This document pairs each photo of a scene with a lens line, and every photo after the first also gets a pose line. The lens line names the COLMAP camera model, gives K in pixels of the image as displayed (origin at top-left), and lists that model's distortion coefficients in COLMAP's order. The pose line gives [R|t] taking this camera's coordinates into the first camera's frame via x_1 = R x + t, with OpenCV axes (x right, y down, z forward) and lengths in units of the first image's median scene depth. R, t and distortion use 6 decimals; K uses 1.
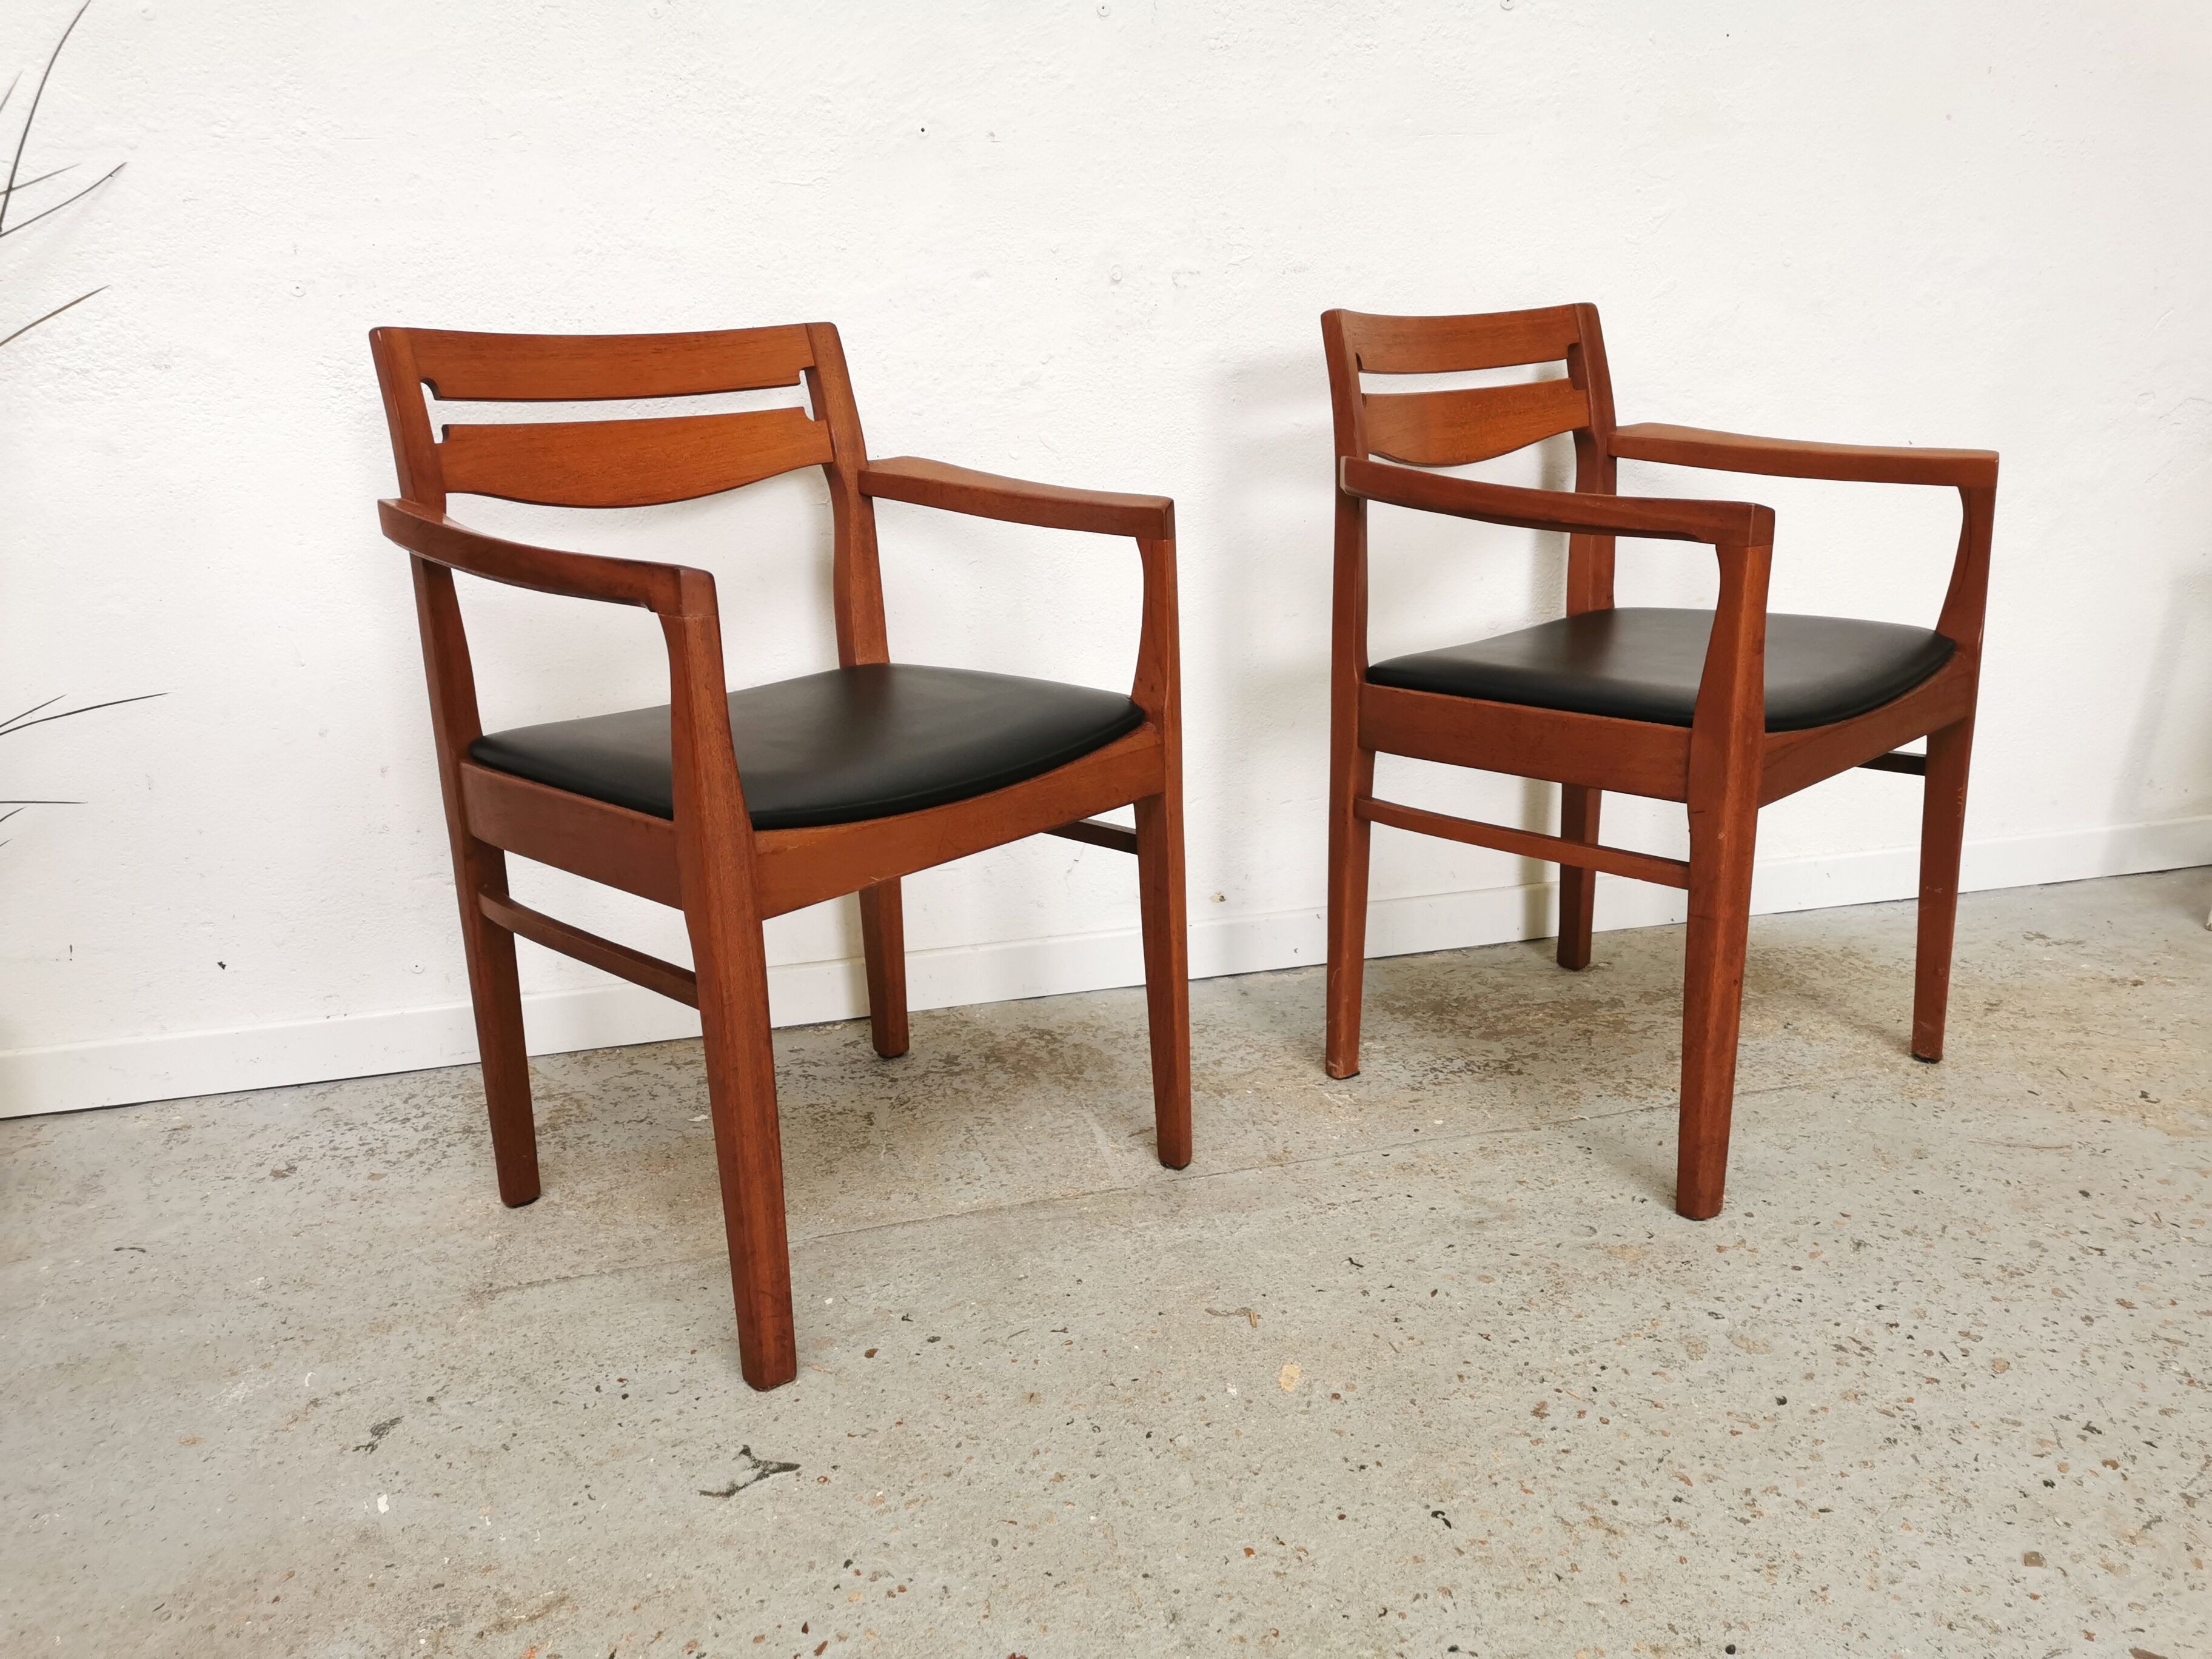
lens RADIAL K [[1701.8, 0, 1107.2], [0, 1701.8, 826.1], [0, 0, 1]] dist [0.065555, -0.071588]
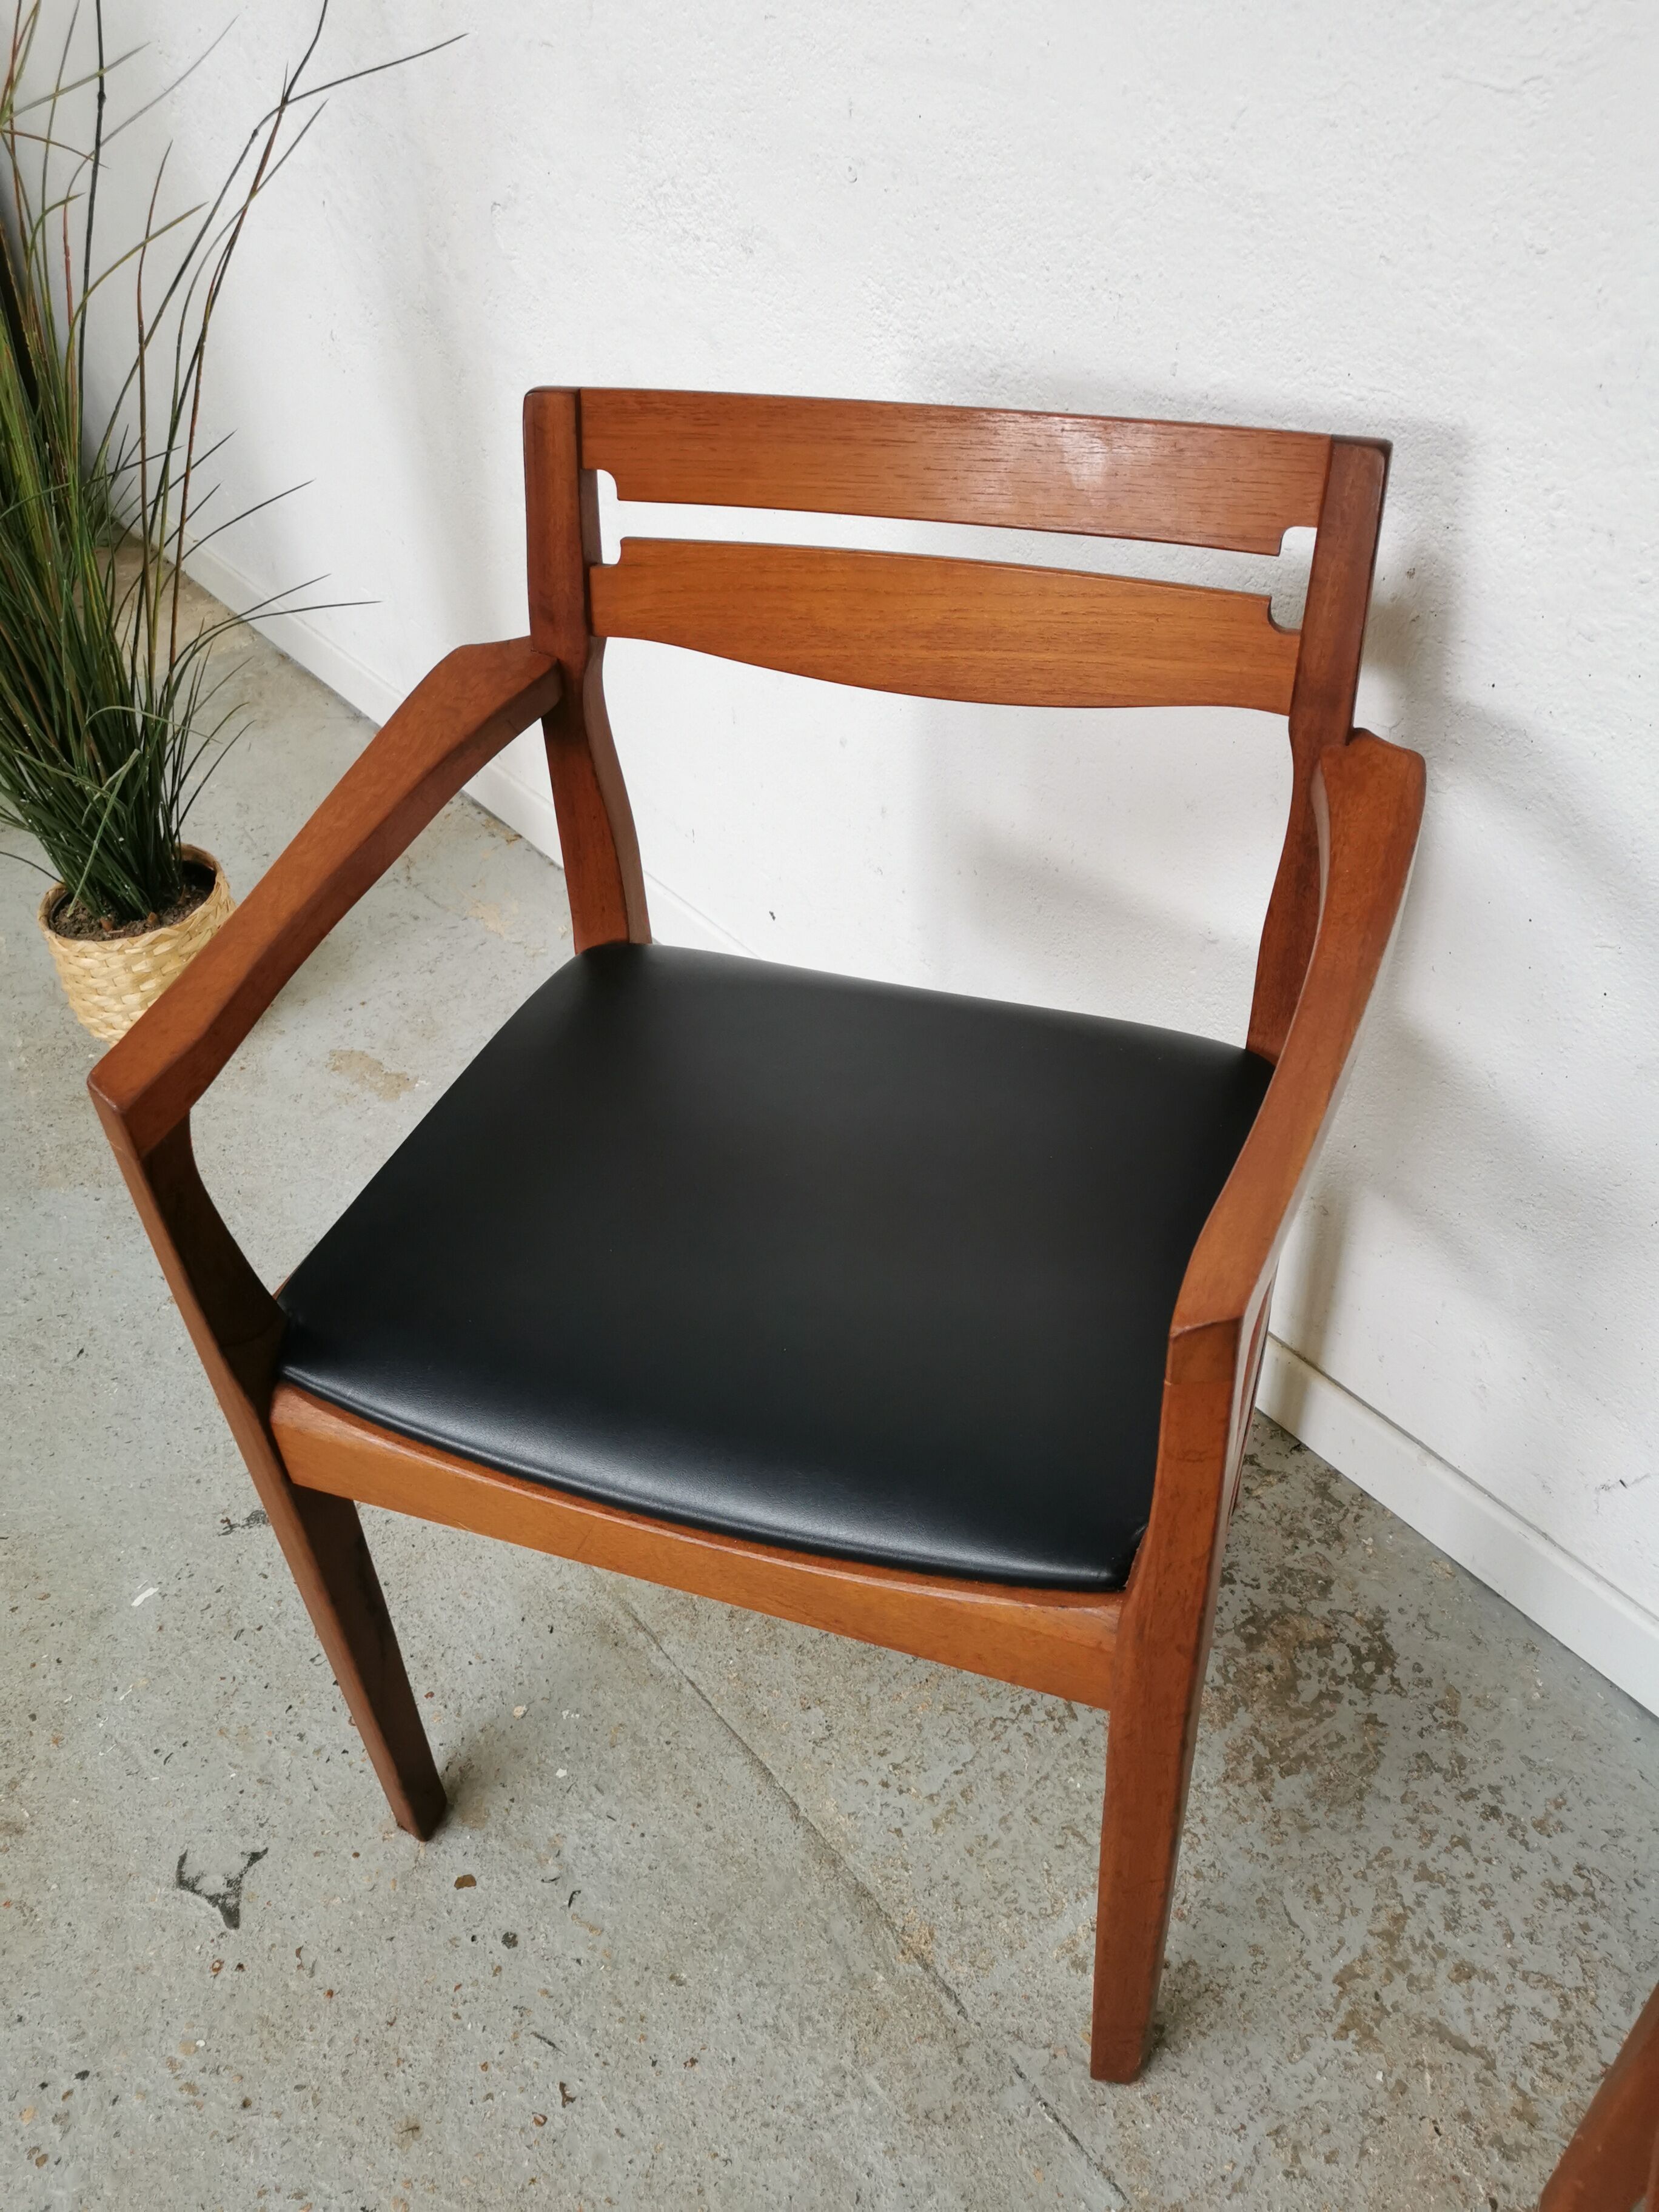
lens RADIAL K [[1704.7, 0, 827.0], [0, 1704.7, 1104.9], [0, 0, 1]] dist [0.065070, -0.079223]
pose [[0.398833, 0.588087, -0.703624, 0.264050], [-0.219931, 0.806239, 0.549189, -0.435042], [0.890260, -0.064286, 0.450893, 0.735955]]
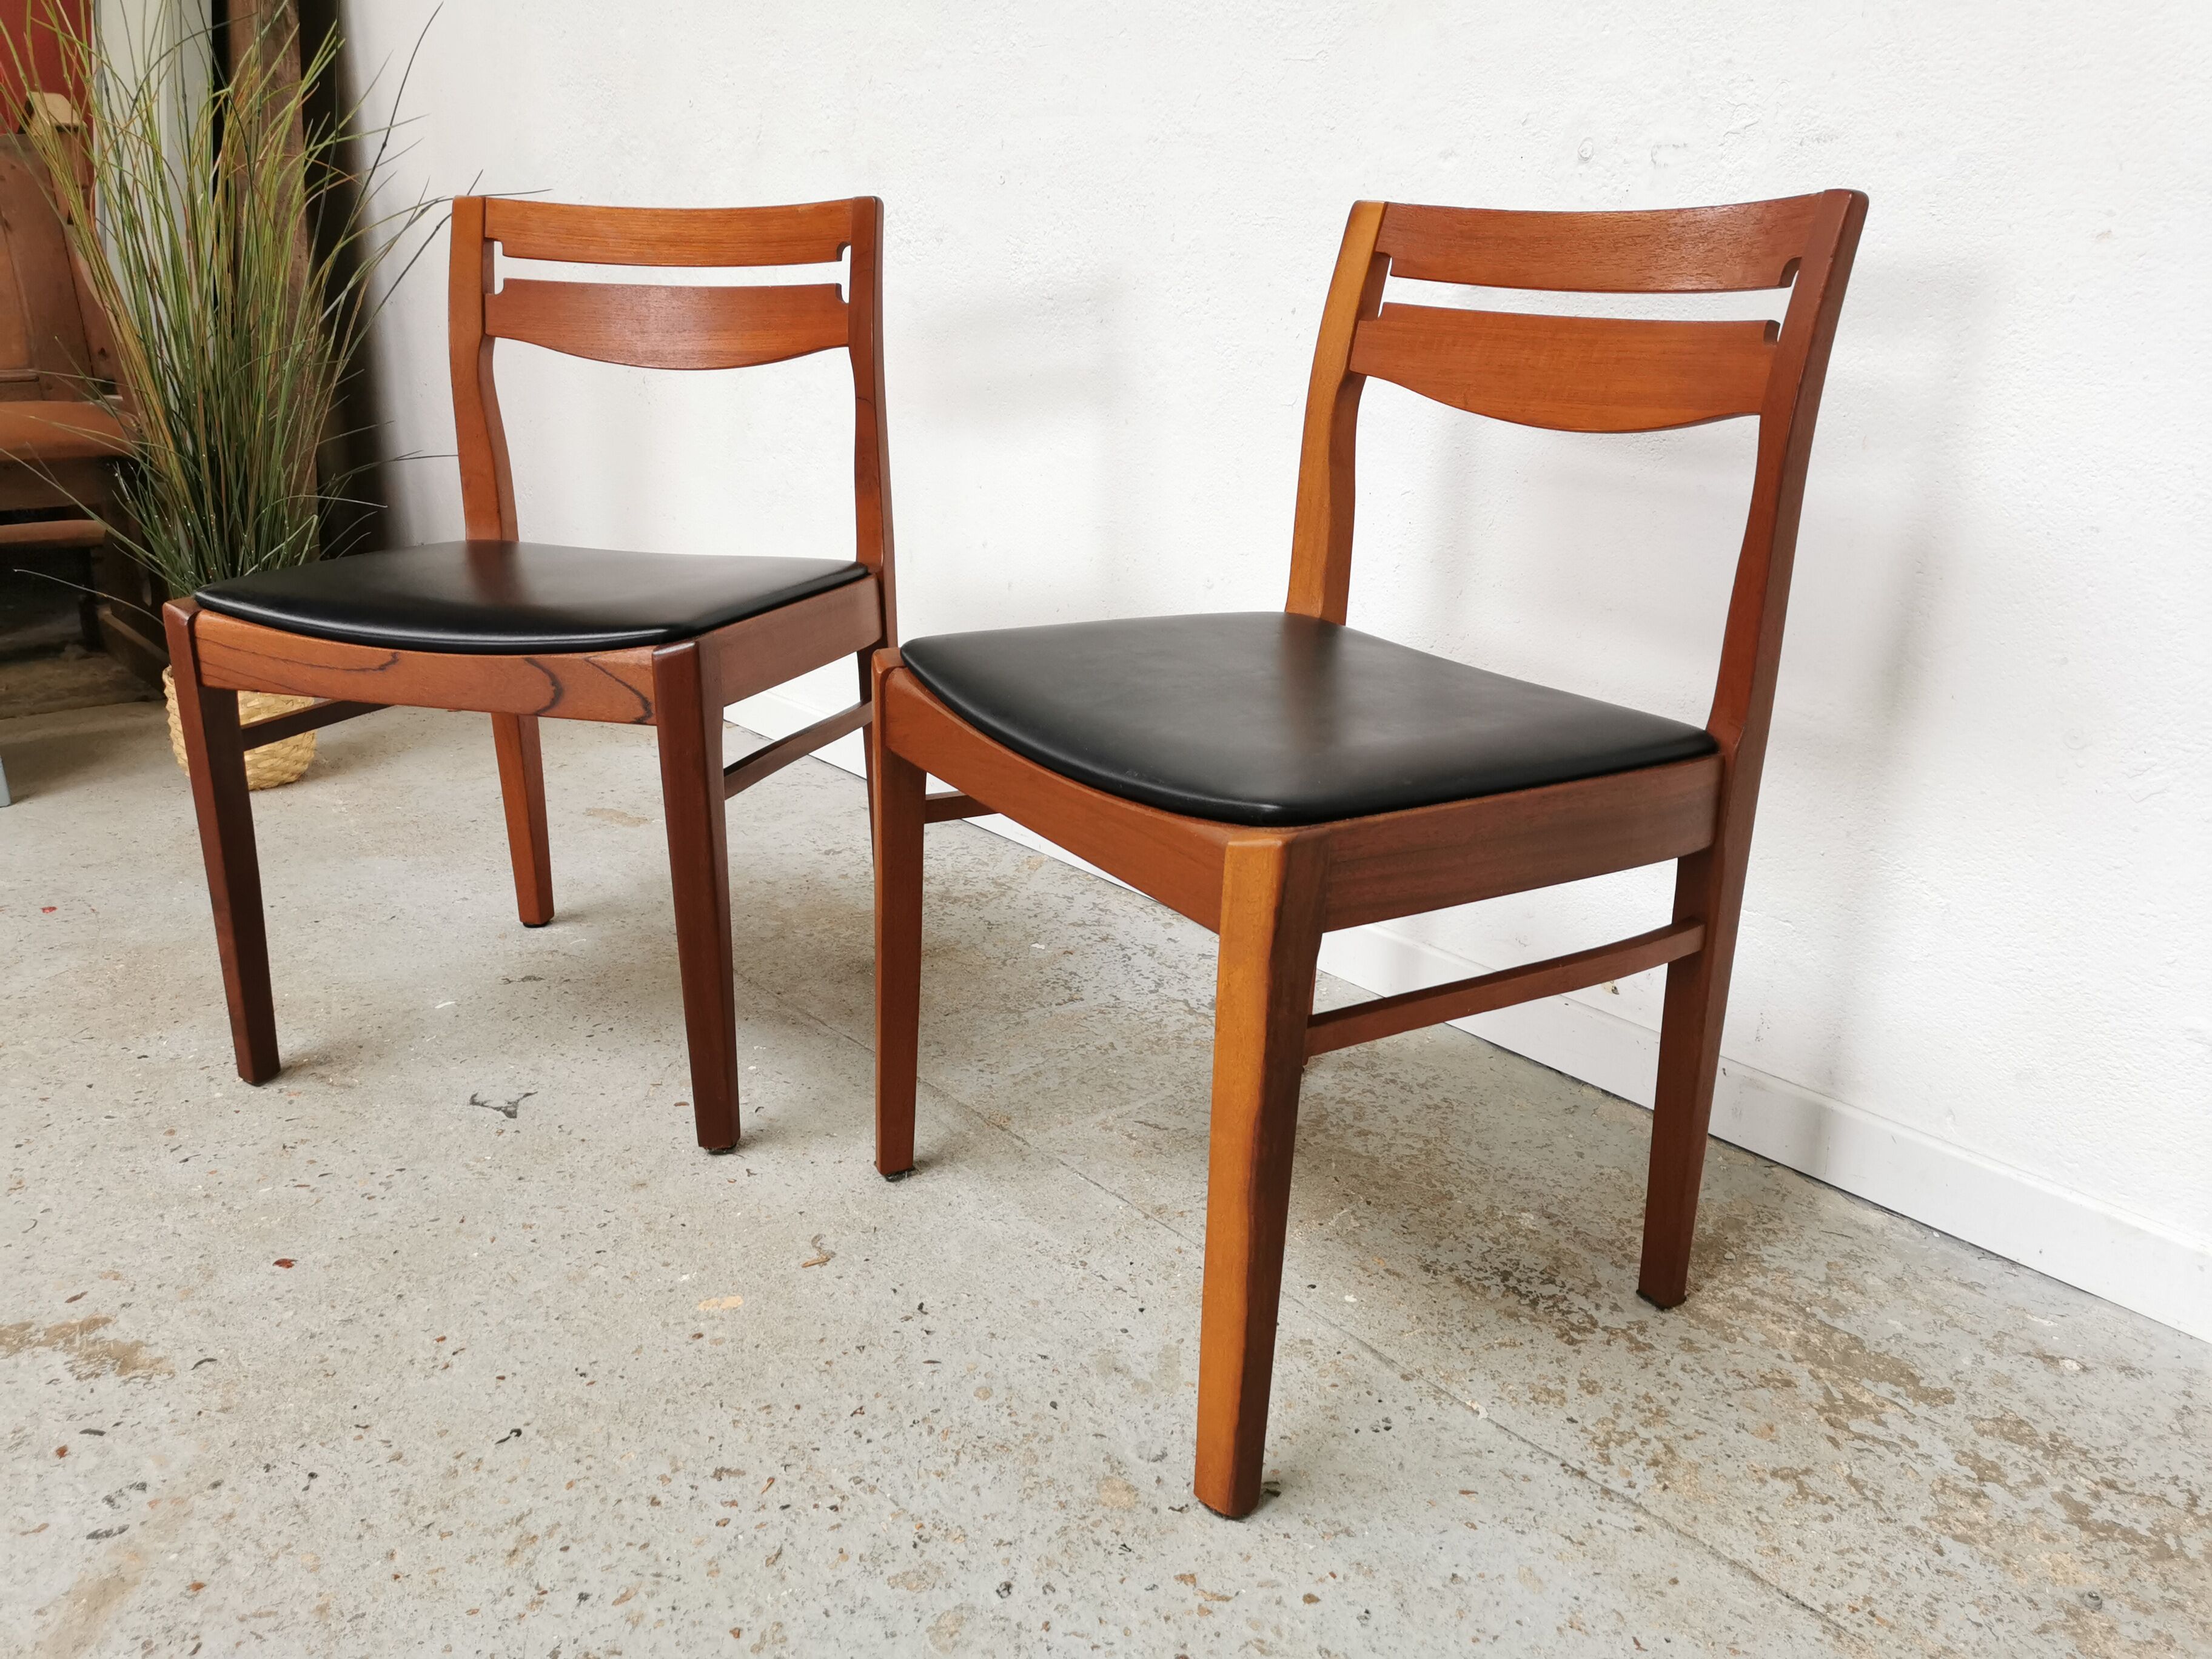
lens RADIAL K [[1701.8, 0, 1107.2], [0, 1701.8, 826.1], [0, 0, 1]] dist [0.065555, -0.071588]
pose [[0.445721, 0.312954, -0.838685, 0.818735], [-0.277321, 0.939080, 0.203033, -0.165668], [0.851132, 0.142089, 0.505356, 0.578941]]
